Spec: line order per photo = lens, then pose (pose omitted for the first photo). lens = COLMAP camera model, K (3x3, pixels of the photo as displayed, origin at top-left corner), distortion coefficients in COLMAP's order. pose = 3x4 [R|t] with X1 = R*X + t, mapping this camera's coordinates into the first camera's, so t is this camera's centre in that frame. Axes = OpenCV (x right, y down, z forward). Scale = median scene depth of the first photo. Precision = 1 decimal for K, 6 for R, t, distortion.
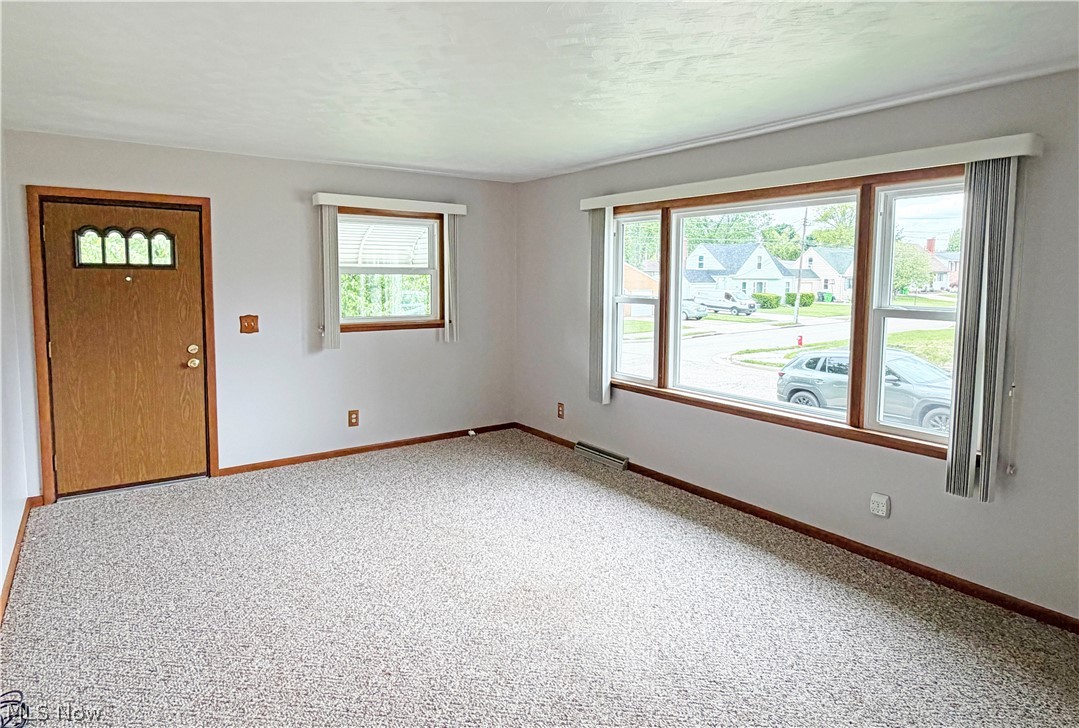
lens RADIAL K [[627.7, 0, 541.1], [0, 627.7, 327.1], [0, 0, 1]] dist [-0.002814, -0.000204]
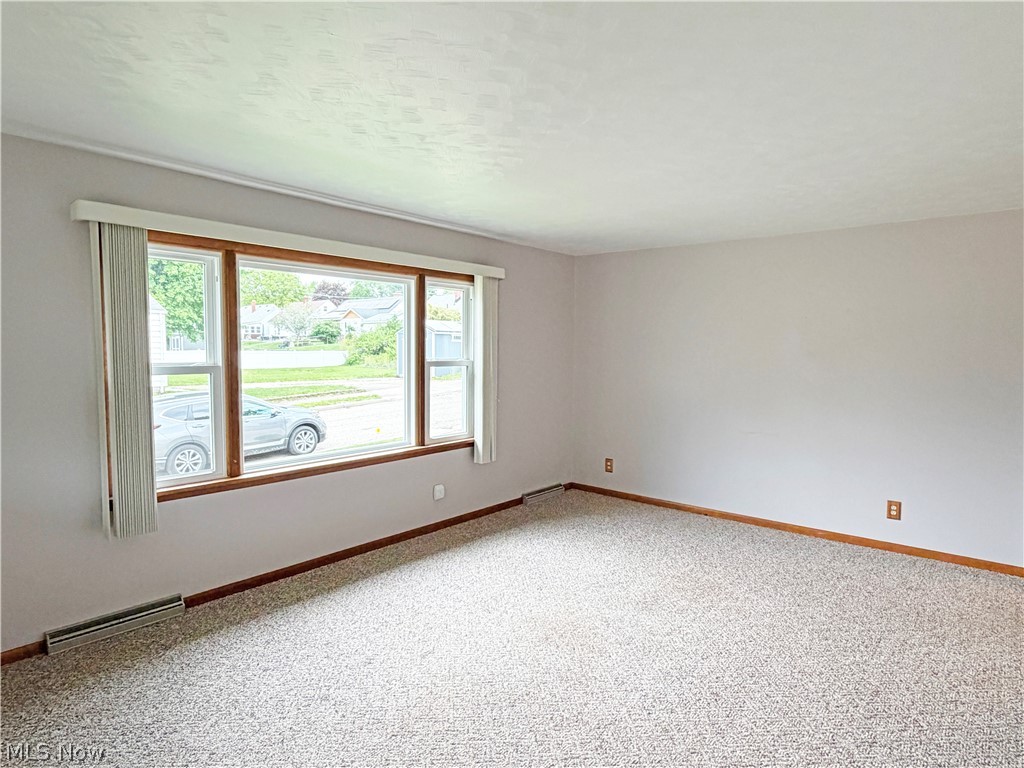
lens RADIAL K [[610.2, 0, 512.0], [0, 610.2, 384.0], [0, 0, 1]] dist [-0.001182, -0.000119]
pose [[-0.251742, -0.079872, 0.964493, -0.831963], [0.063100, 0.993113, 0.098712, -0.096887], [-0.965735, 0.085710, -0.244969, 1.097872]]
